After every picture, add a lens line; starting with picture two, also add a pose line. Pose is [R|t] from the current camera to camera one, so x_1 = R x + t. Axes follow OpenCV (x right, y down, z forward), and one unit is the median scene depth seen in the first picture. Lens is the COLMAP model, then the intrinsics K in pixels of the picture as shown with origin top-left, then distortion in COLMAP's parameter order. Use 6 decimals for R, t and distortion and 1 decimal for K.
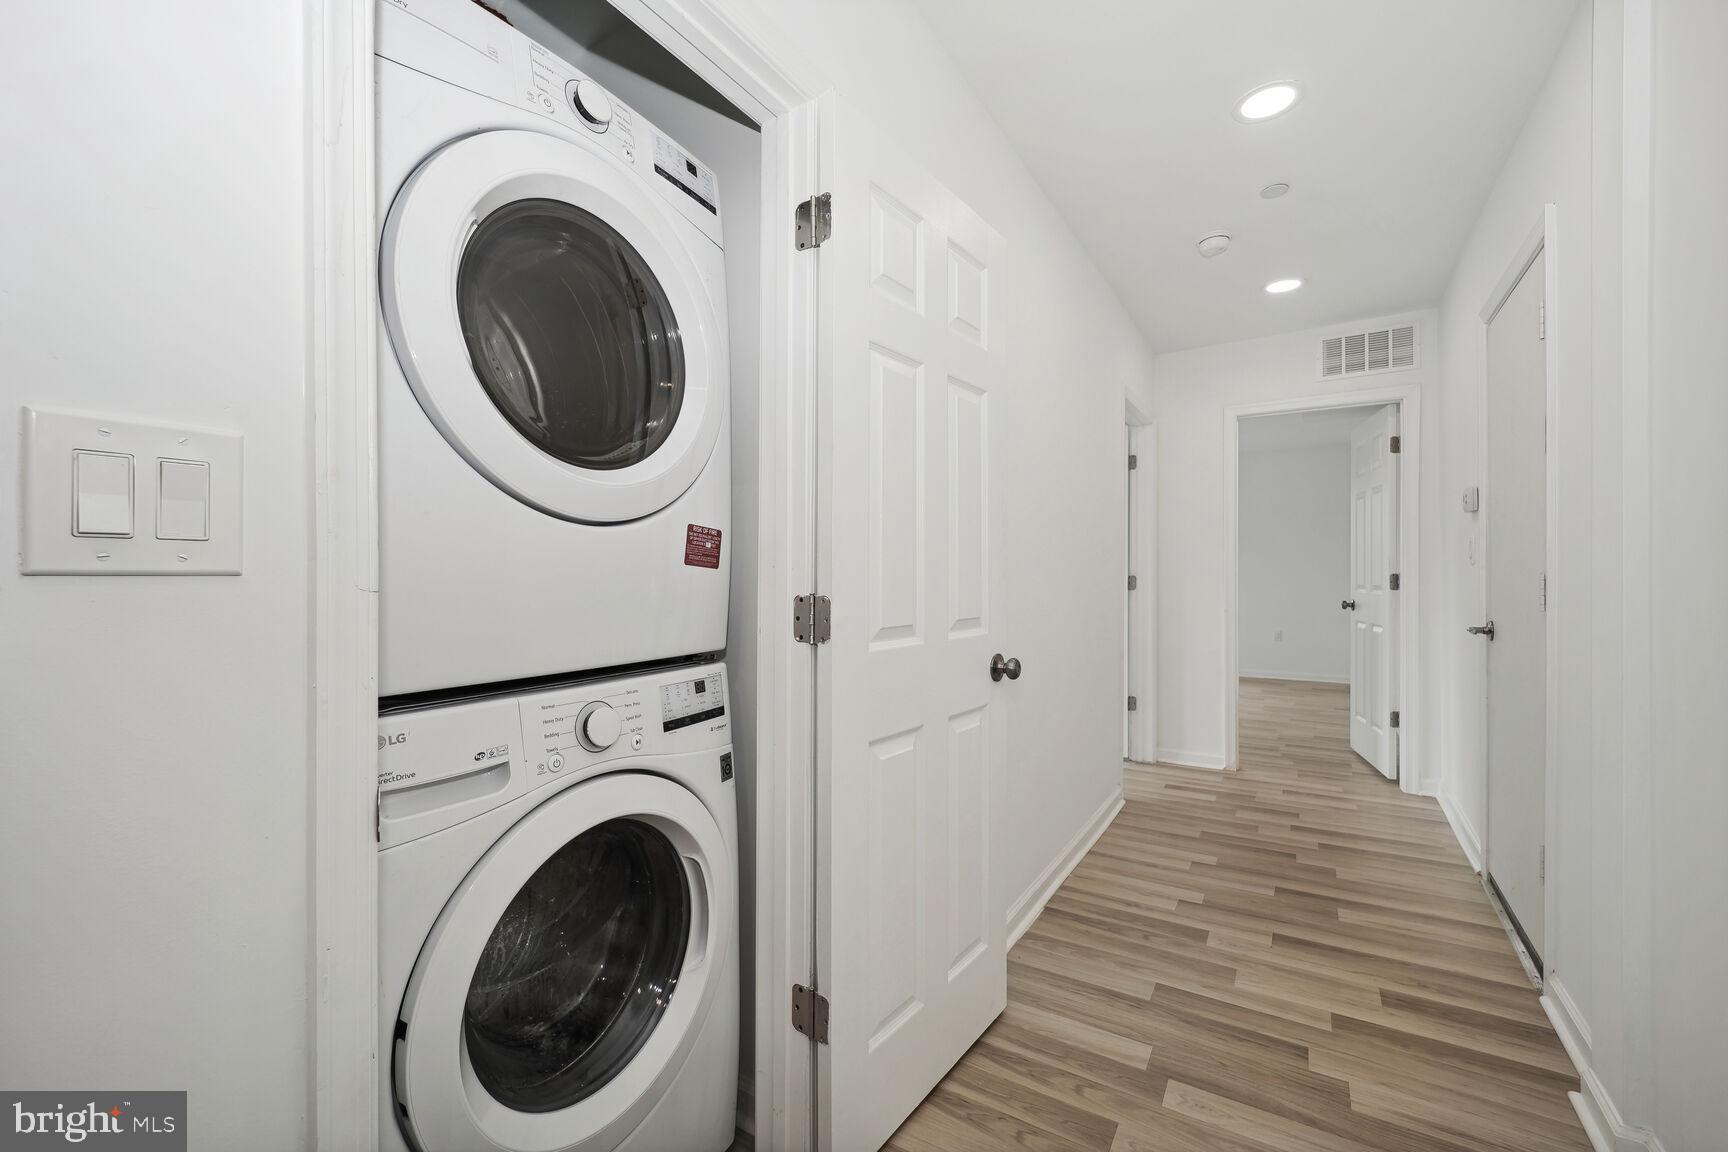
lens RADIAL K [[699.1, 0, 869.2], [0, 699.1, 569.2], [0, 0, 1]] dist [-0.001282, -0.000350]
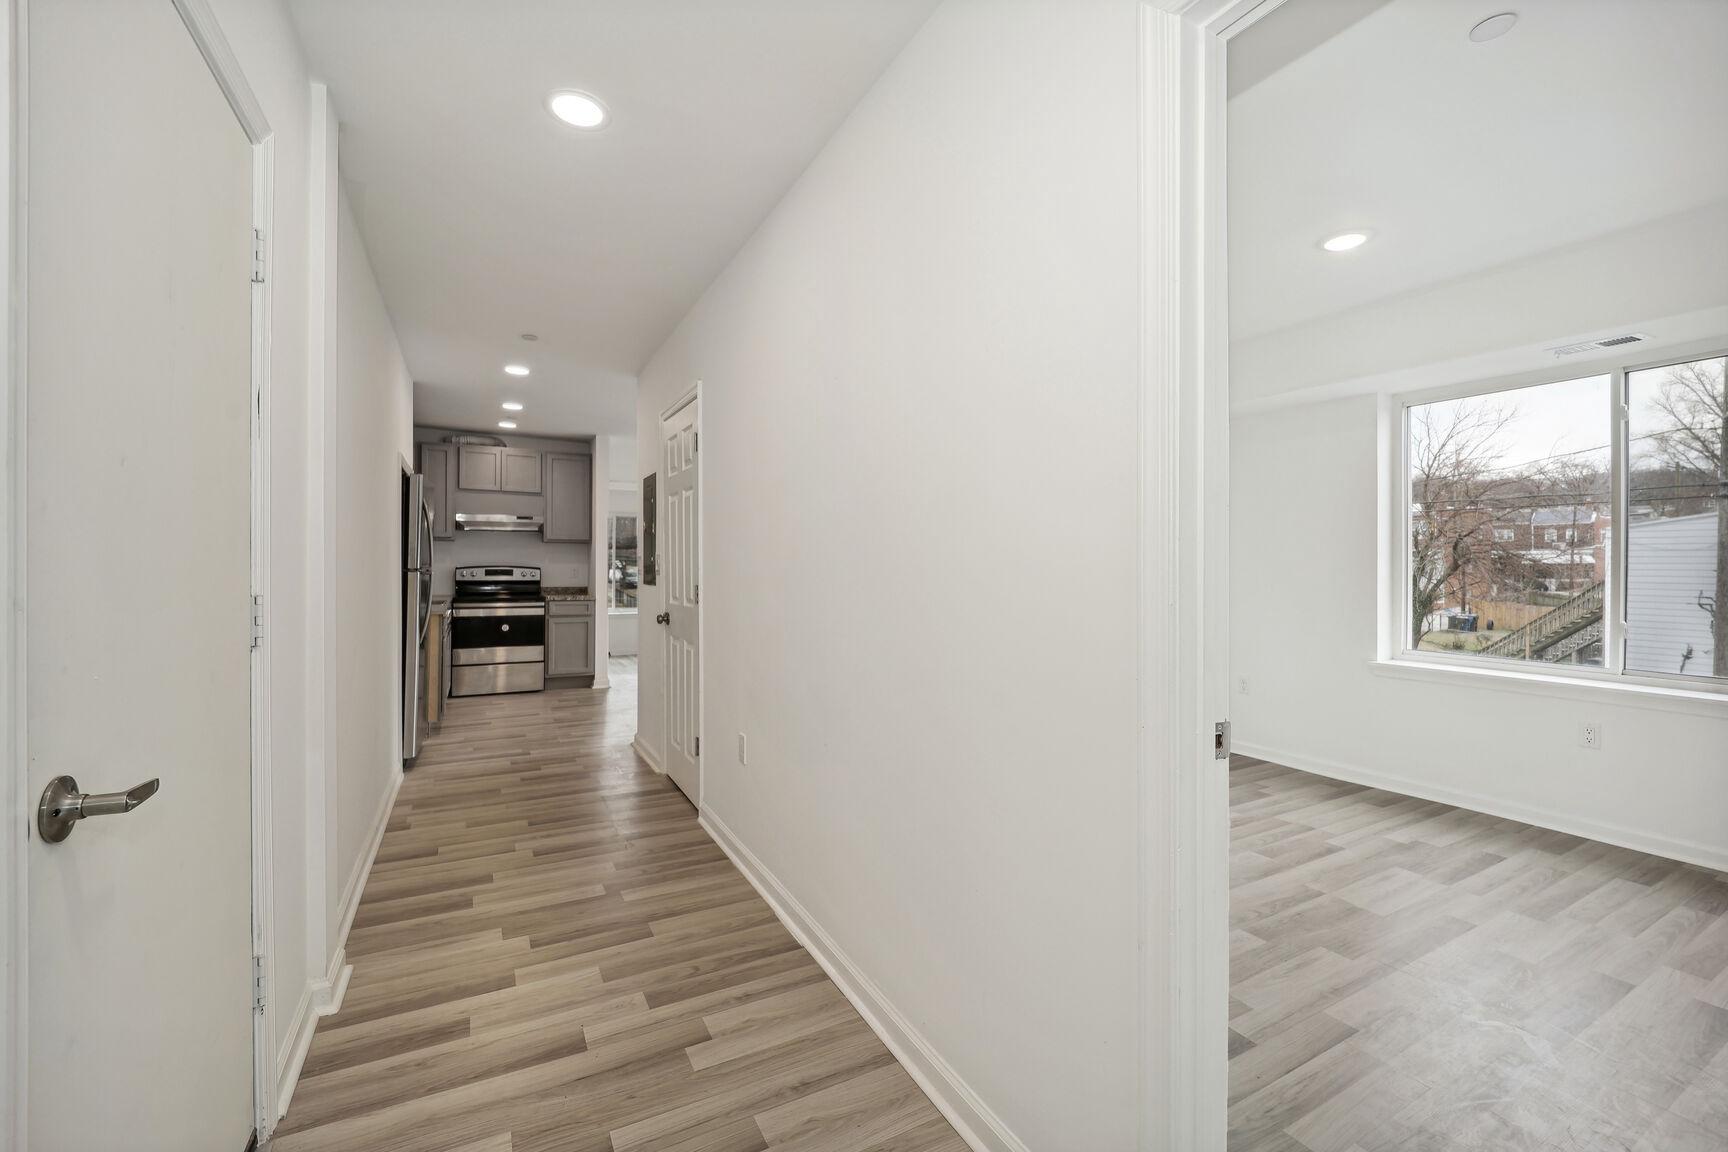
lens RADIAL K [[699.1, 0, 869.2], [0, 699.1, 569.2], [0, 0, 1]] dist [-0.001282, -0.000350]
pose [[-0.480954, 0.001502, -0.876745, 1.170287], [-0.001091, 0.999997, 0.002312, -0.028271], [0.876745, 0.002068, -0.480951, 1.737355]]
